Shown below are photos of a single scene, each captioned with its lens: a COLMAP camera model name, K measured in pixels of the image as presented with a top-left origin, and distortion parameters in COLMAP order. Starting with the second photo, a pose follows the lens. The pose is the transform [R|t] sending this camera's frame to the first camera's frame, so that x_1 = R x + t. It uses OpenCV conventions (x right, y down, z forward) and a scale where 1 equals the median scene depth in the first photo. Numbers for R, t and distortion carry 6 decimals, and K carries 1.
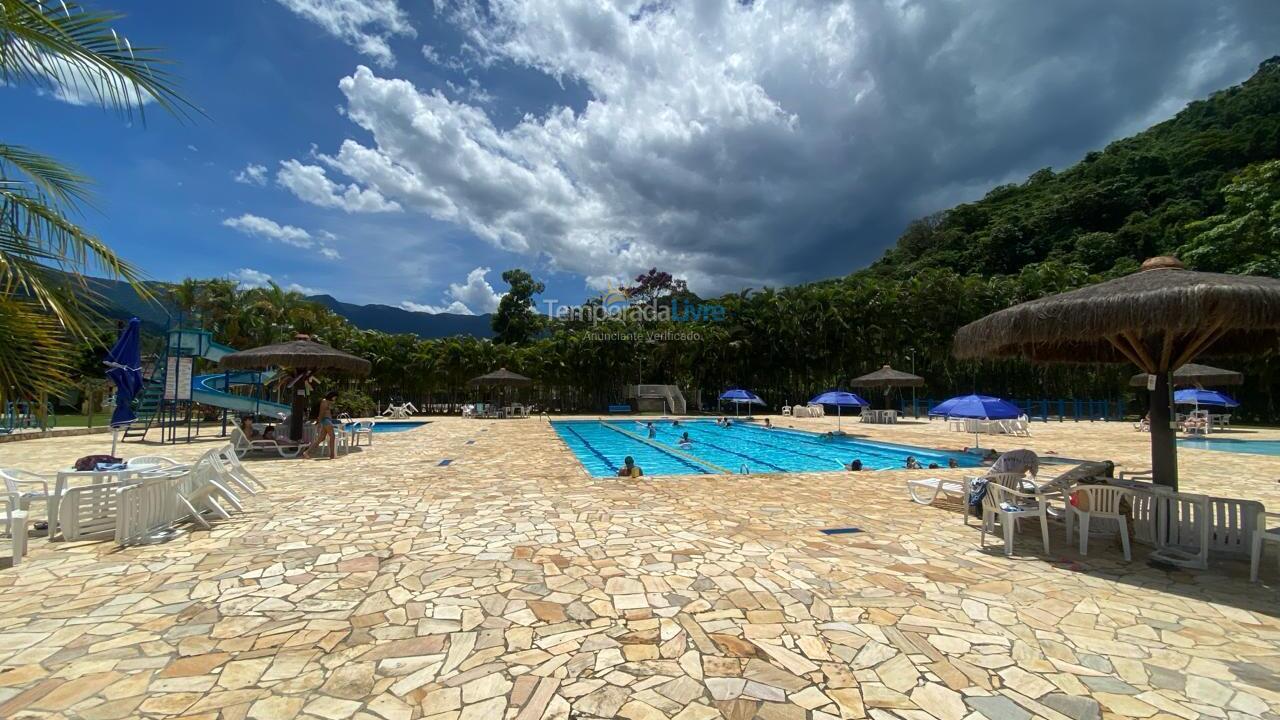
lens RADIAL K [[512.9, 0, 634.7], [0, 512.9, 358.1], [0, 0, 1]] dist [0.005161, -0.014127]
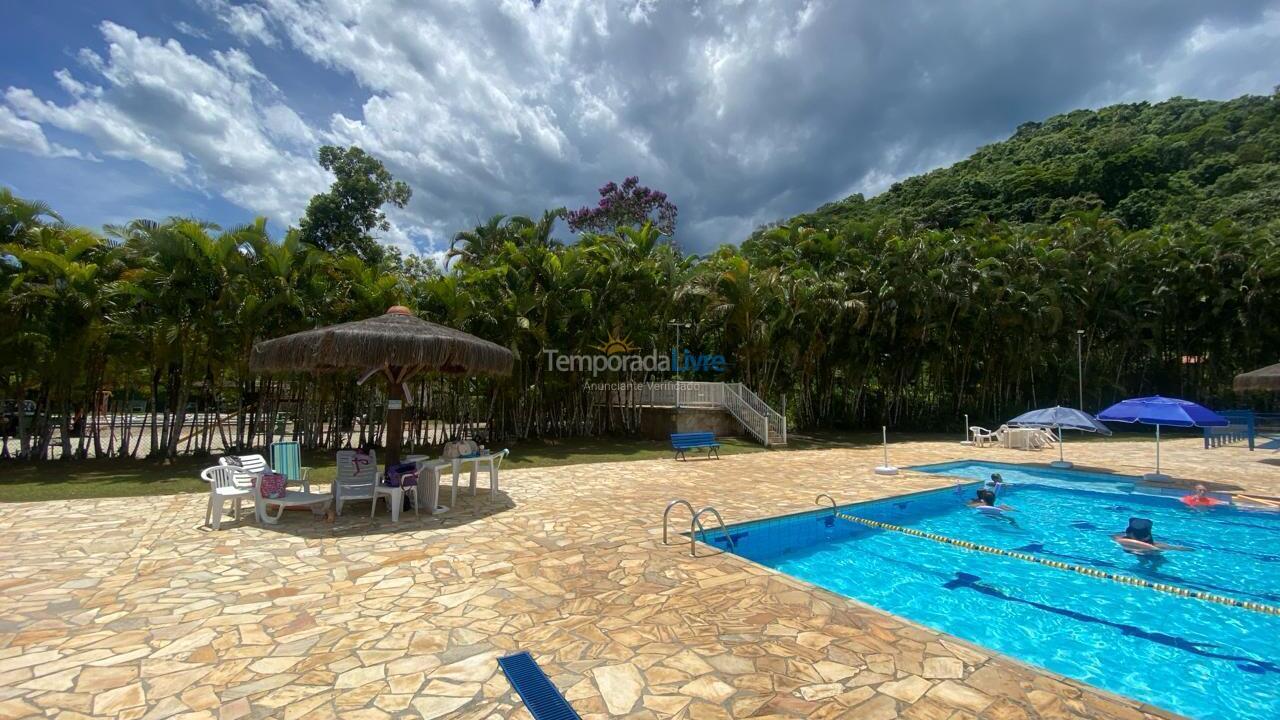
lens RADIAL K [[512.9, 0, 634.7], [0, 512.9, 358.1], [0, 0, 1]] dist [0.005161, -0.014127]
pose [[0.935583, 0.030423, 0.351794, -0.194703], [-0.030746, 0.999516, -0.004669, 0.036392], [-0.351766, -0.006448, 0.936066, 0.588777]]
